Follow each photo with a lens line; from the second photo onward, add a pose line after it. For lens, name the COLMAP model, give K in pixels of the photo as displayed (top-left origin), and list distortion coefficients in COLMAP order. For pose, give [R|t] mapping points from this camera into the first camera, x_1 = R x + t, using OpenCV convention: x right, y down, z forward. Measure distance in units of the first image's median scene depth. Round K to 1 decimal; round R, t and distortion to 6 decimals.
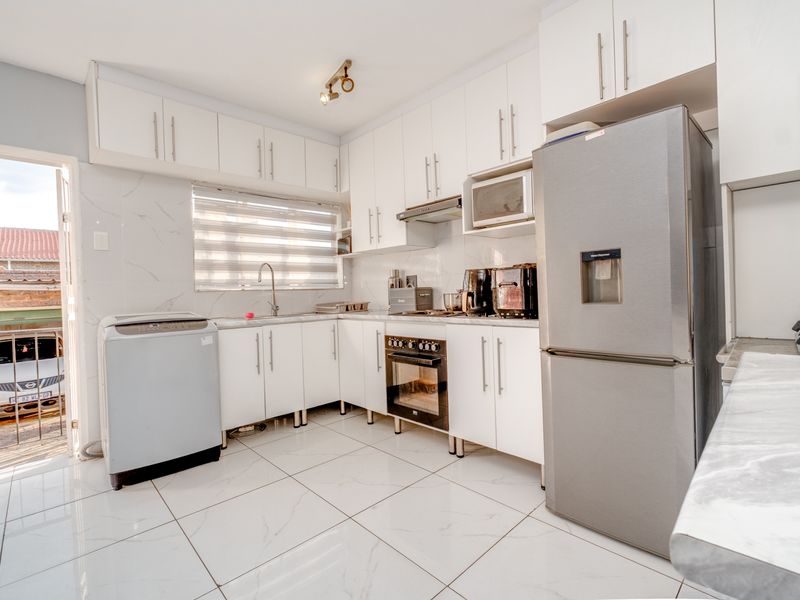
lens RADIAL K [[382.7, 0, 402.3], [0, 382.7, 305.1], [0, 0, 1]] dist [-0.005879, 0.000309]
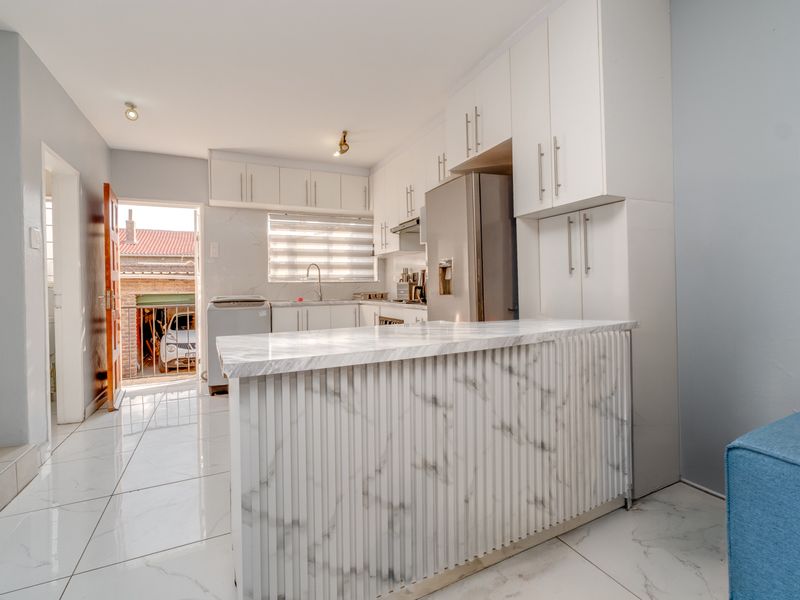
lens RADIAL K [[382.7, 0, 397.6], [0, 382.7, 293.0], [0, 0, 1]] dist [-0.005879, 0.000309]
pose [[0.947932, 0.024421, -0.317536, 0.418205], [-0.027472, 0.999609, -0.005133, -0.000144], [0.317287, 0.013589, 0.948232, -0.270489]]
